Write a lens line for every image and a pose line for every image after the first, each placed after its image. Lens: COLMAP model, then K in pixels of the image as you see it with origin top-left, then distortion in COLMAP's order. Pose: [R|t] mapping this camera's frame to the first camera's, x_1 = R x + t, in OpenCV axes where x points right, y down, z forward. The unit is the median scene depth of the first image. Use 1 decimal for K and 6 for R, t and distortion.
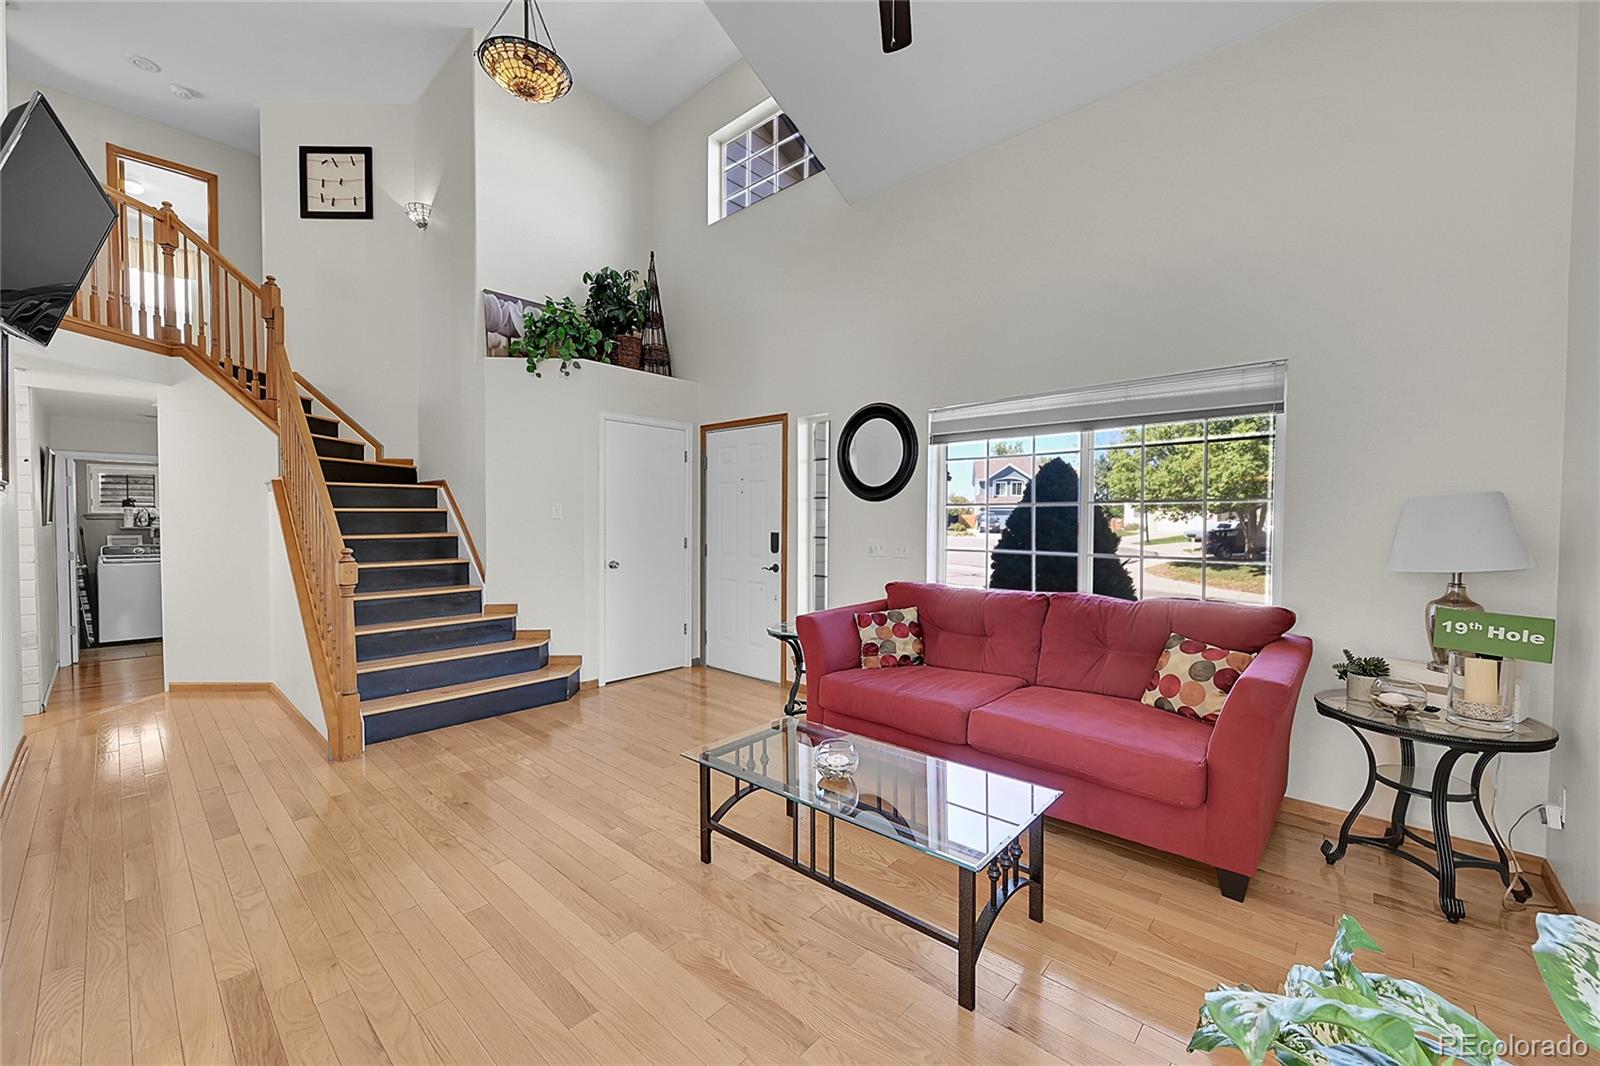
lens RADIAL K [[628.7, 0, 807.3], [0, 628.7, 534.8], [0, 0, 1]] dist [0.000855, 0.000425]
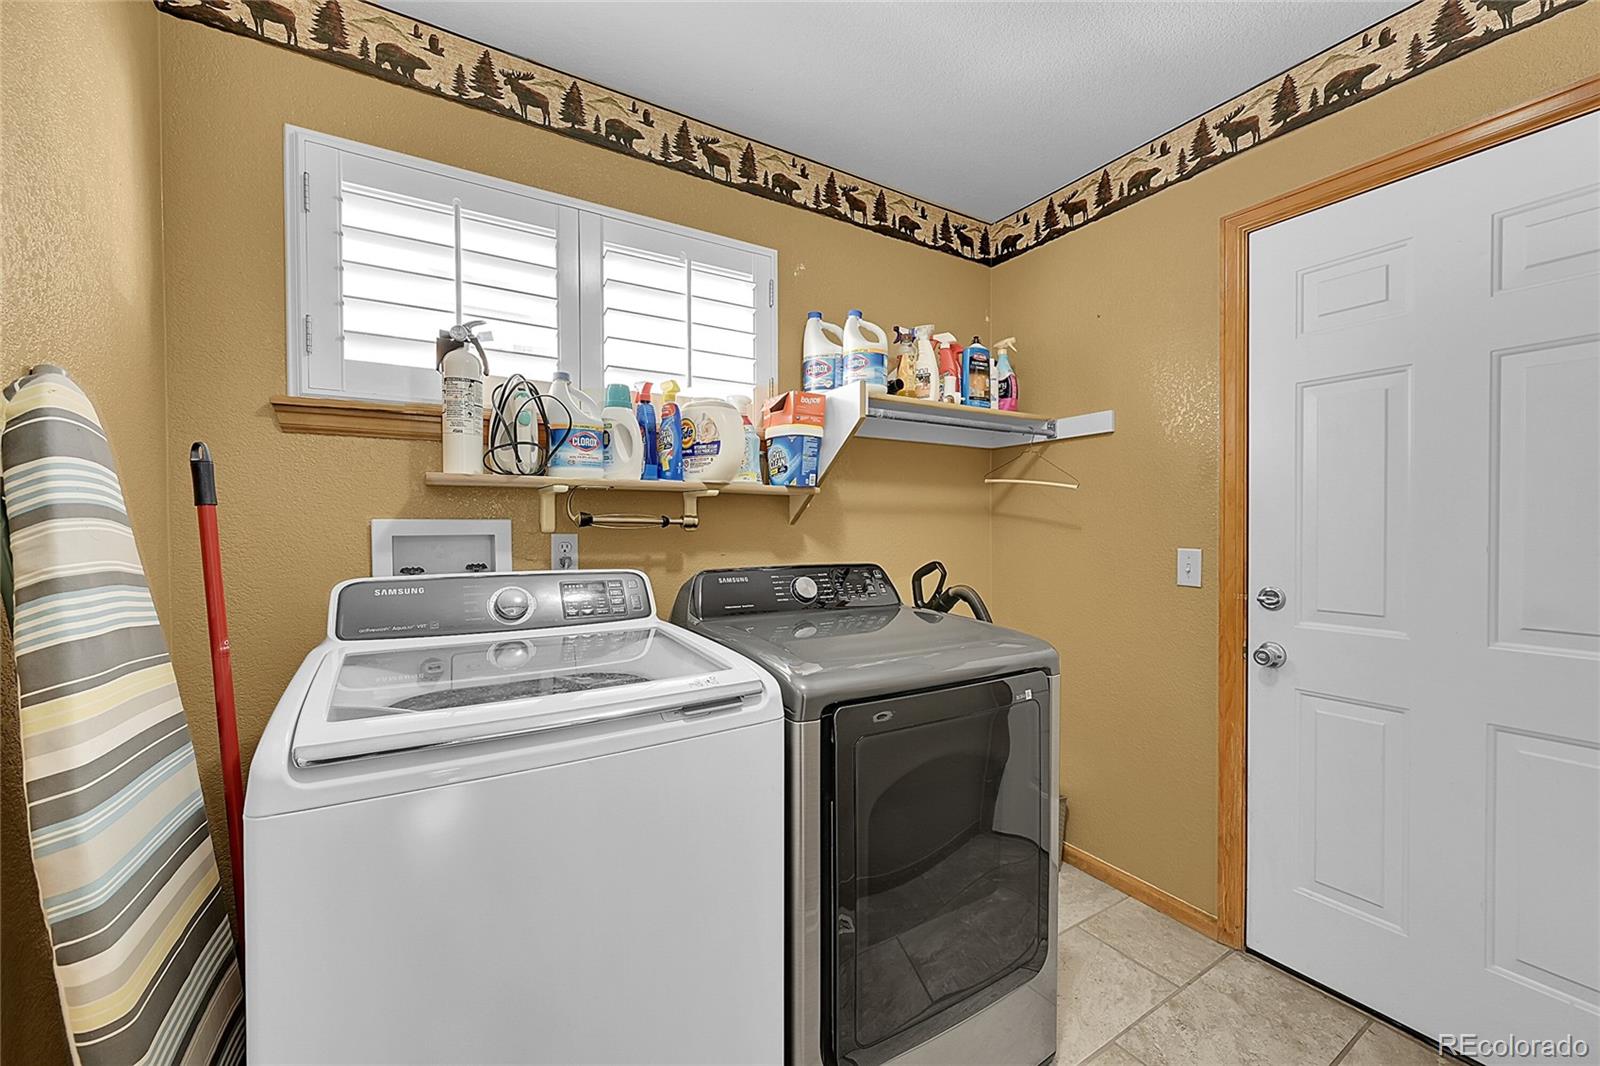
lens RADIAL K [[628.7, 0, 807.3], [0, 628.7, 534.8], [0, 0, 1]] dist [0.000855, 0.000425]
pose [[0.958739, -0.001077, -0.284287, -0.920764], [-0.003115, 0.999893, -0.014293, 0.008180], [0.284272, 0.014588, 0.958633, 0.844861]]
